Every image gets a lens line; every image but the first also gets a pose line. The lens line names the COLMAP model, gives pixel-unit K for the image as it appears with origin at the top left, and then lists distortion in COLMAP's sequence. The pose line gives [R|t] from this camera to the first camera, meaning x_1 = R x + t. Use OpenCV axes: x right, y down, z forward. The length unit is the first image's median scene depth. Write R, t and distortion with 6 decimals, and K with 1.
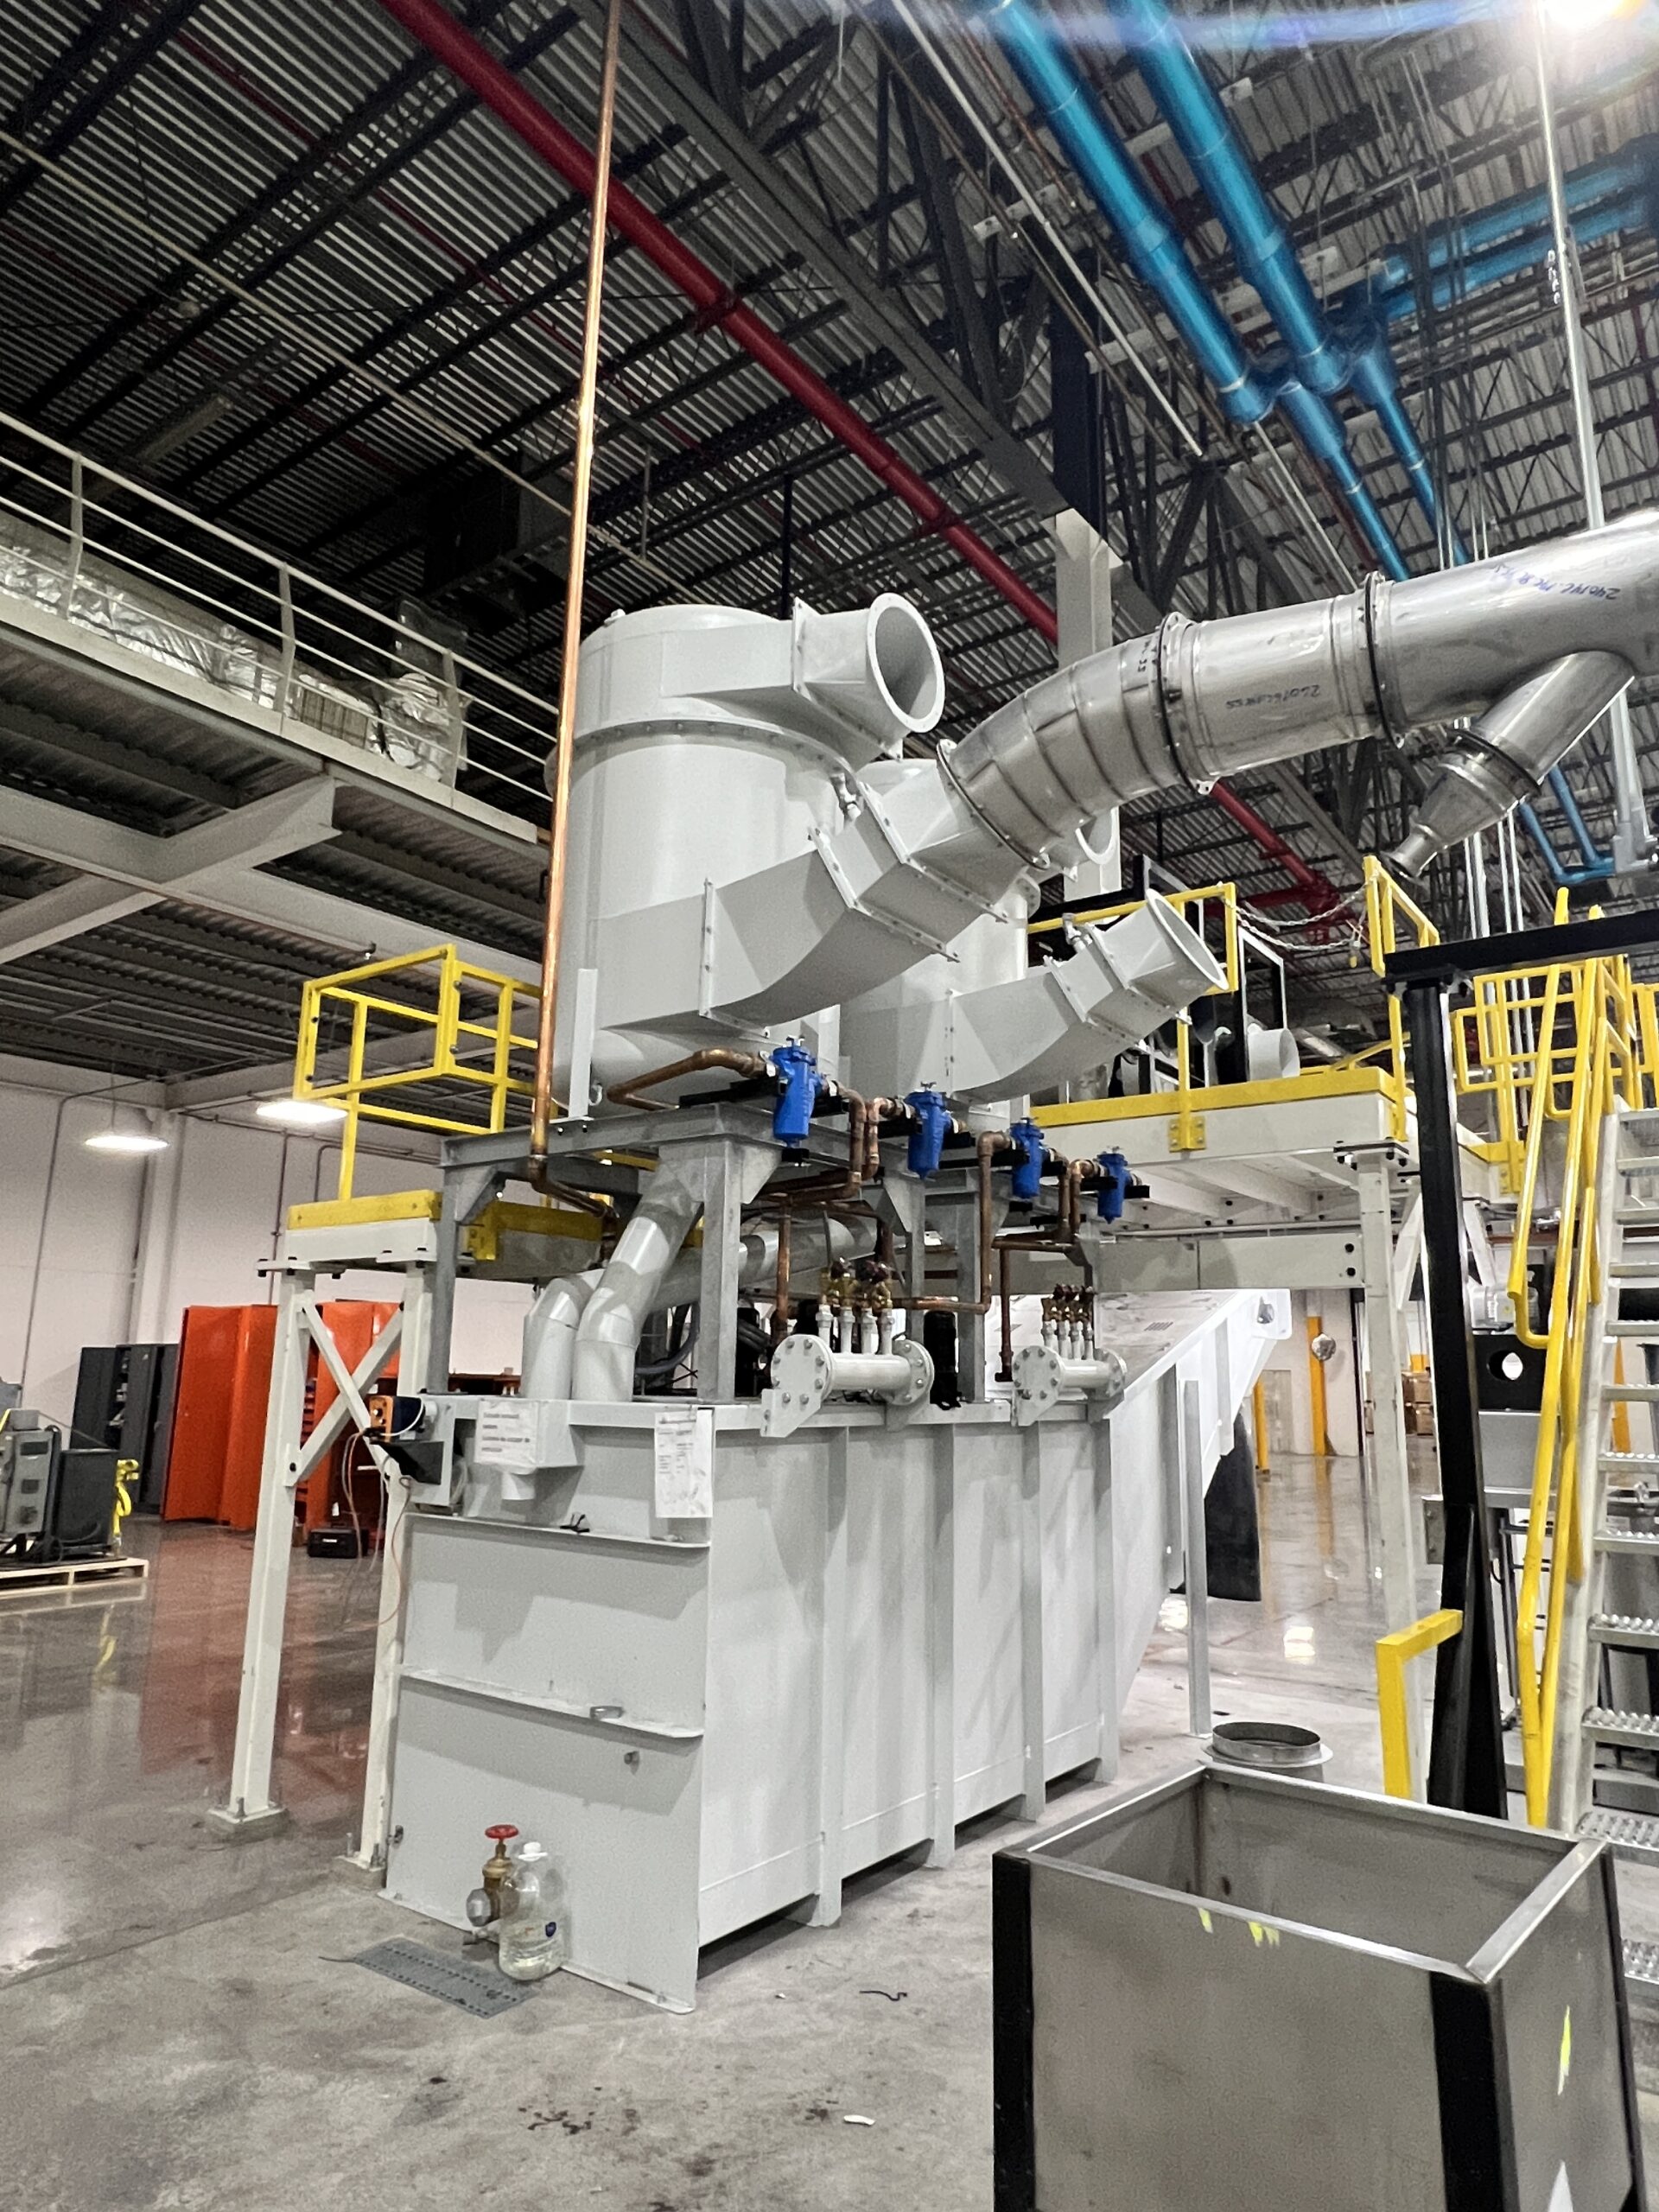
lens RADIAL K [[1340.4, 0, 823.3], [0, 1340.4, 1111.5], [0, 0, 1]] dist [-0.001247, 0.000292]
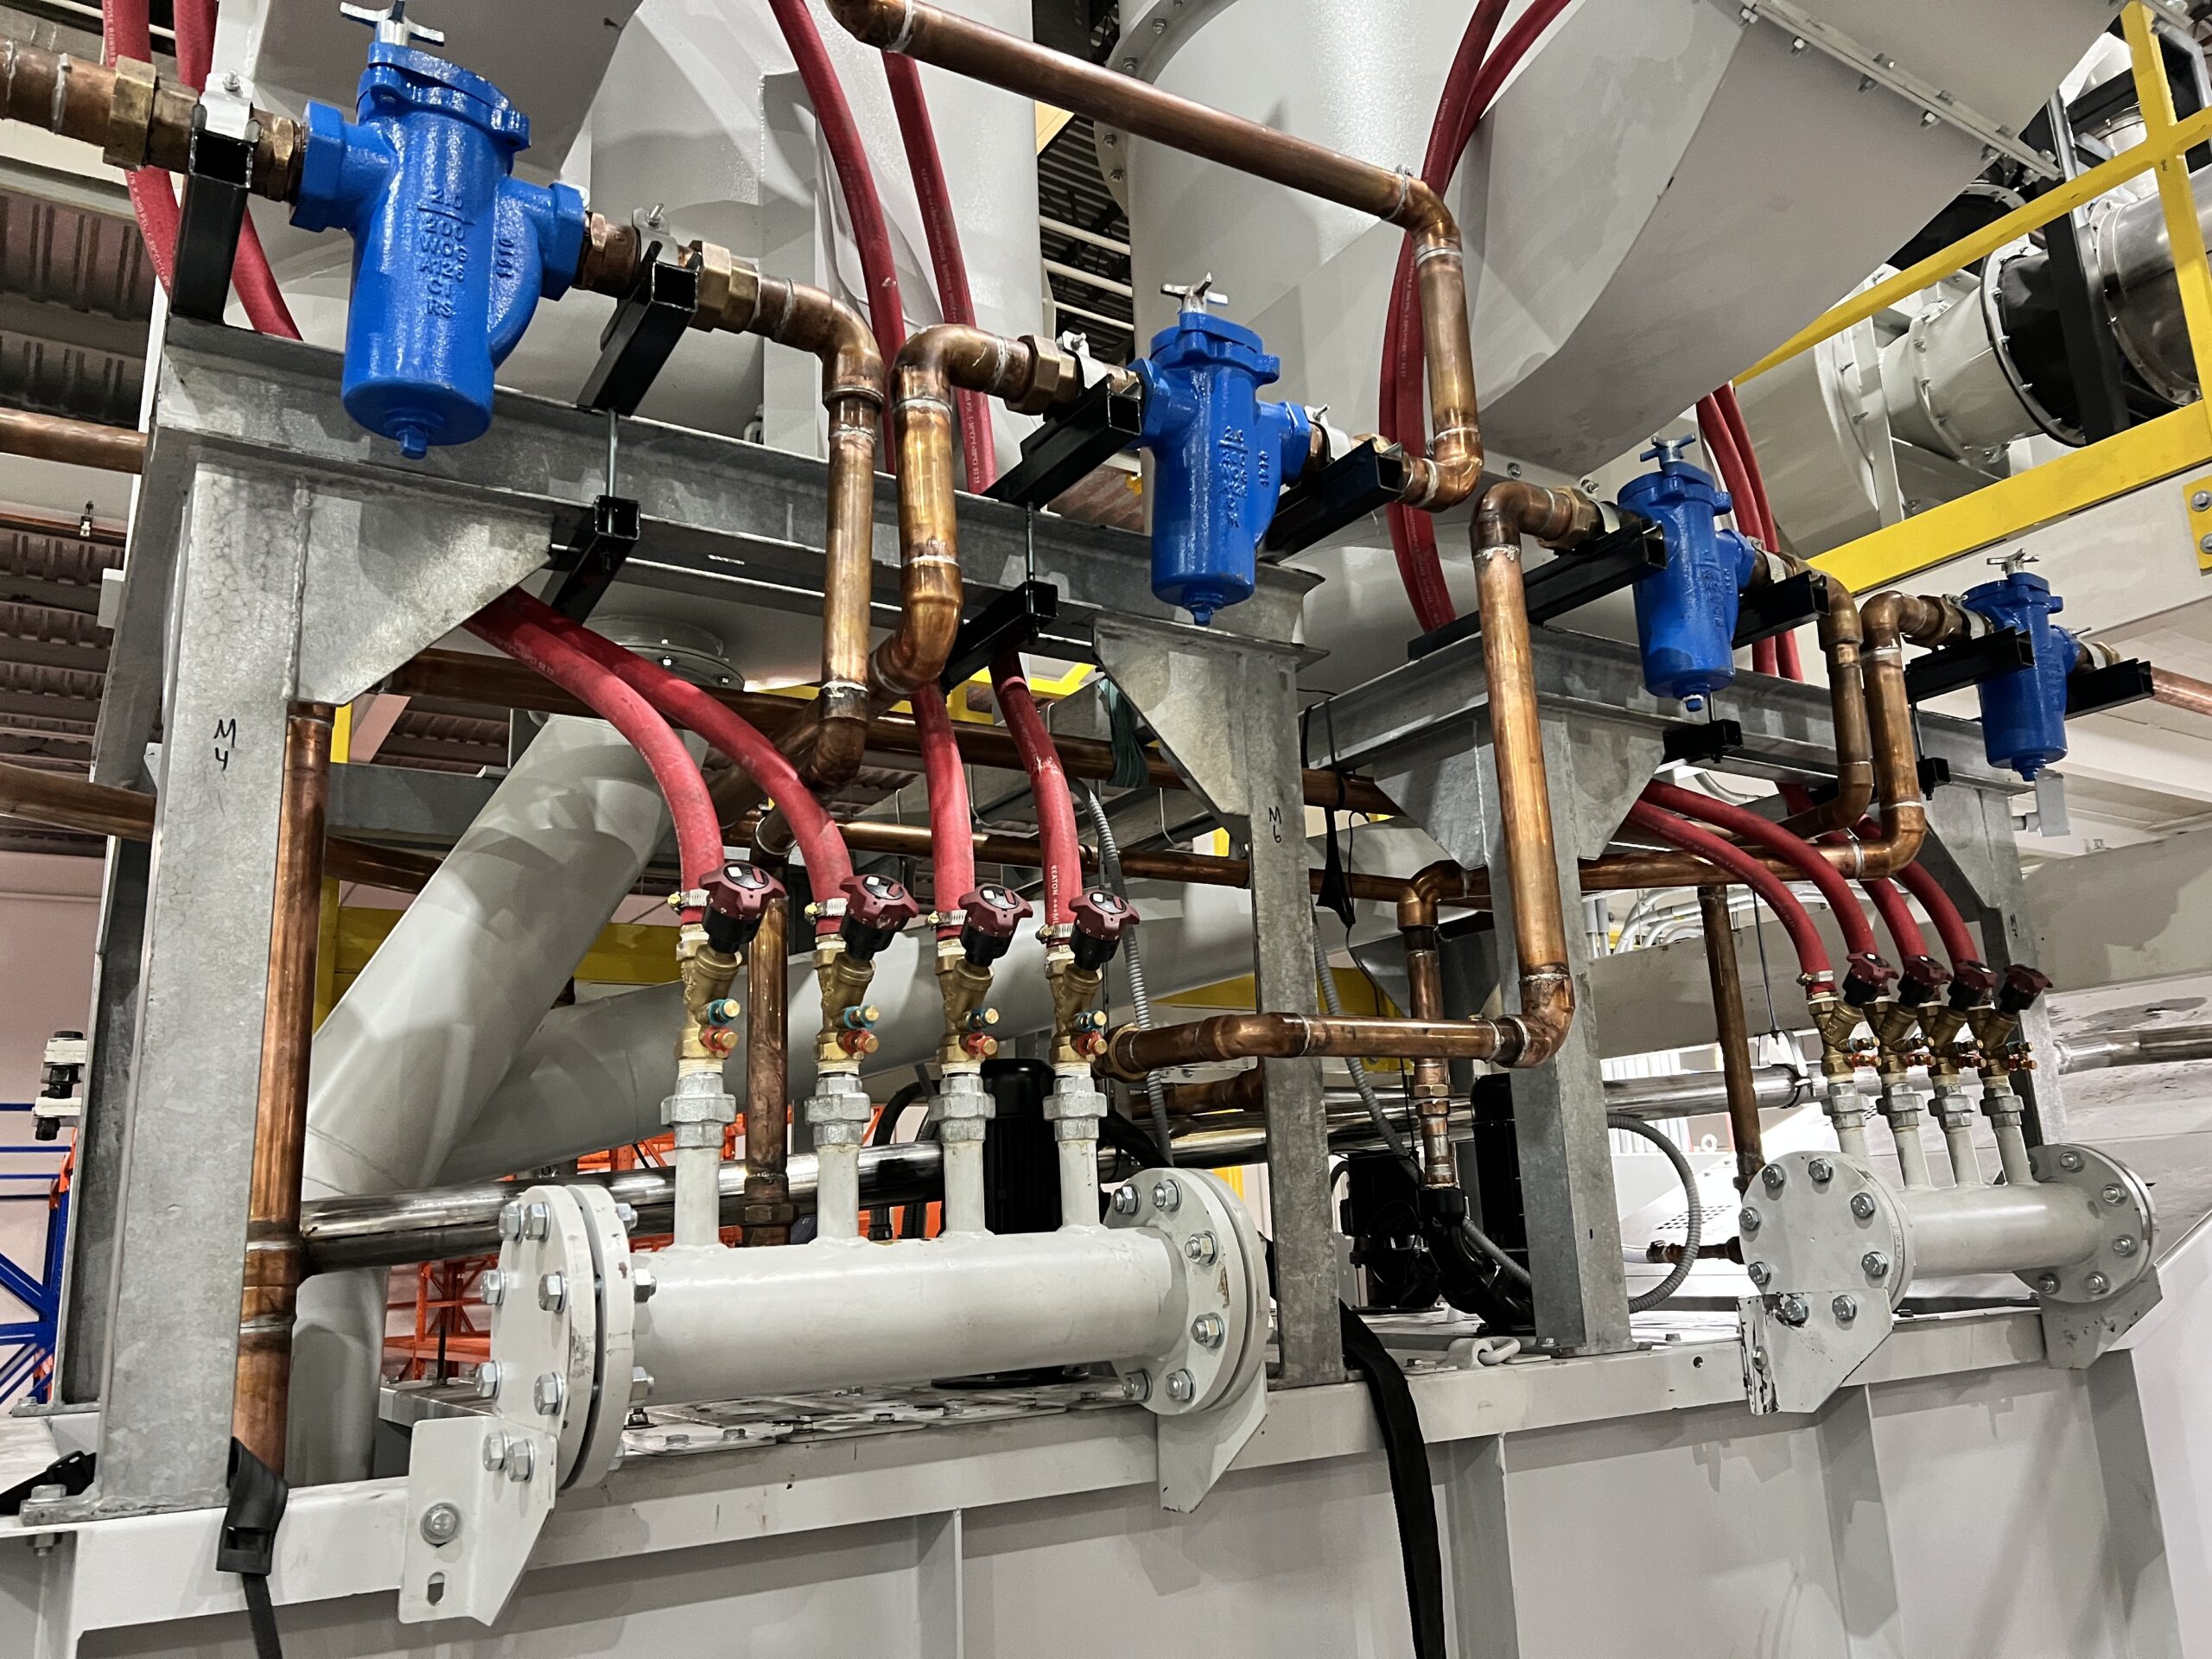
lens RADIAL K [[1670.8, 0, 1128.4], [0, 1670.8, 811.4], [0, 0, 1]] dist [0.046659, -0.048108]
pose [[0.932865, -0.142731, -0.330743, 0.151703], [0.127709, 0.989557, -0.066833, 0.099658], [0.336828, 0.020108, 0.941351, 0.560308]]
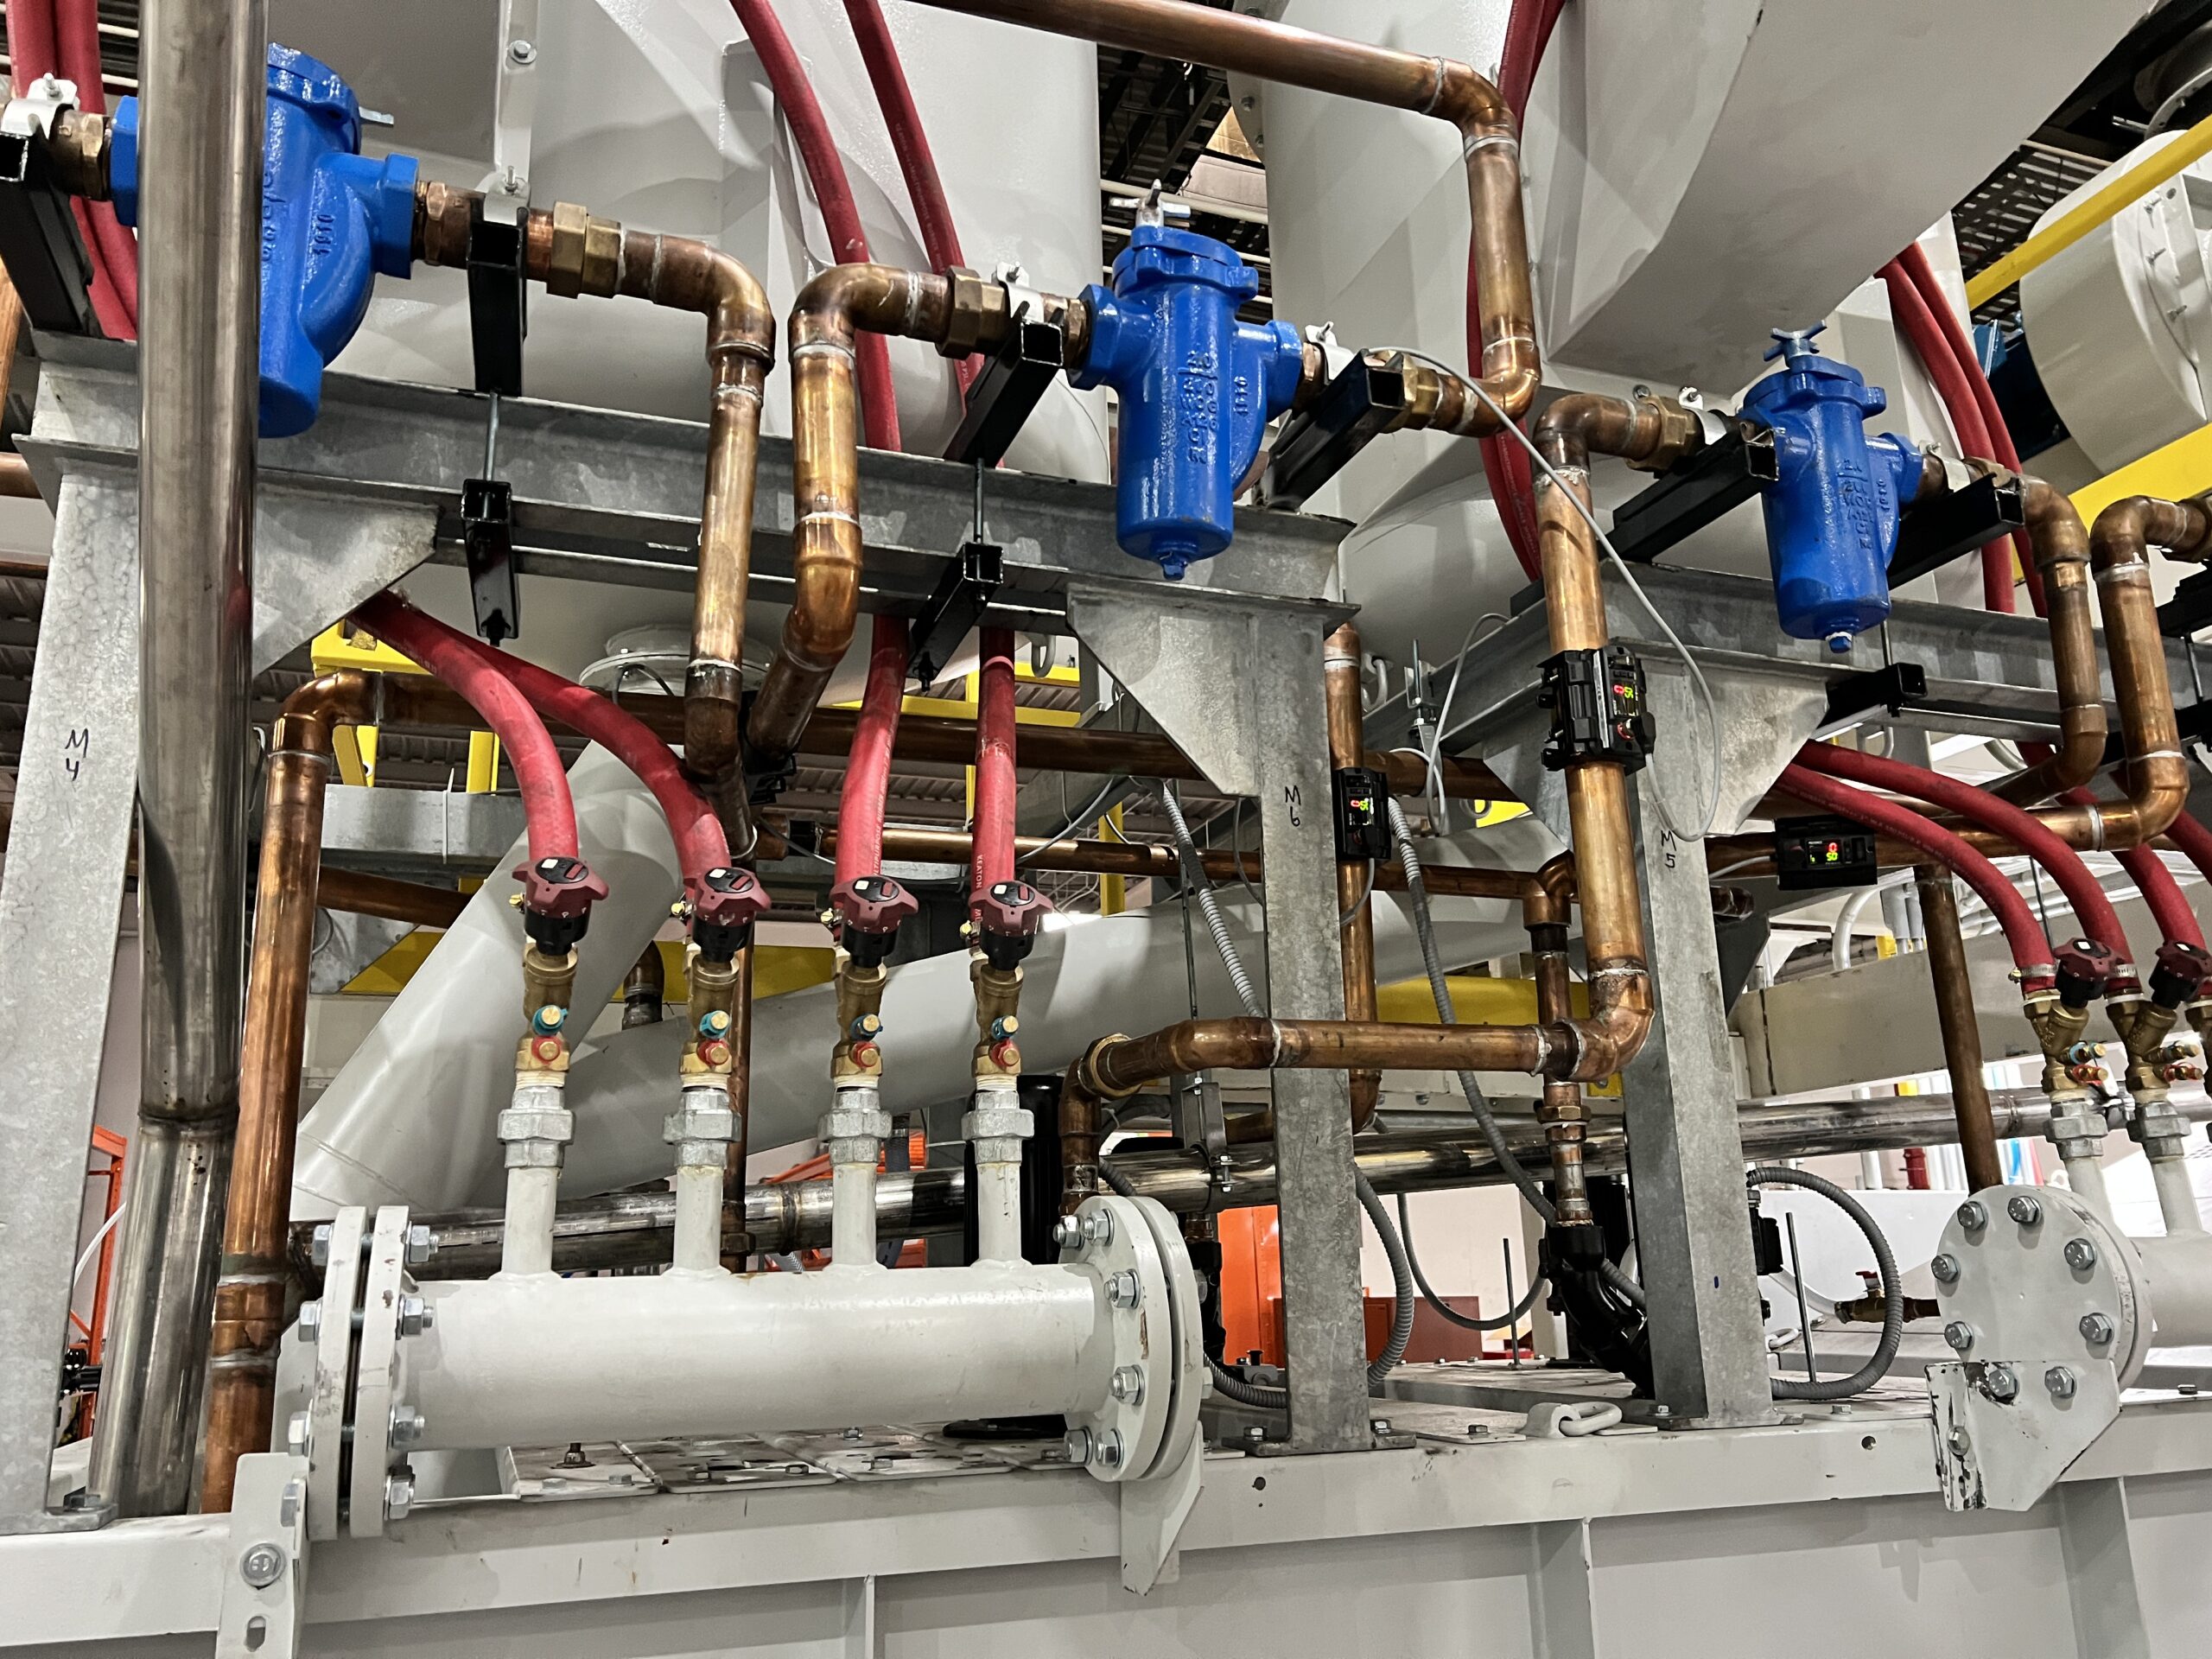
lens RADIAL K [[1670.8, 0, 1104.2], [0, 1670.8, 820.8], [0, 0, 1]] dist [0.046659, -0.048108]
pose [[0.826763, -0.183574, -0.531756, 0.199000], [0.146499, 0.982902, -0.111546, 0.115016], [0.543141, 0.014321, 0.839520, 0.624373]]
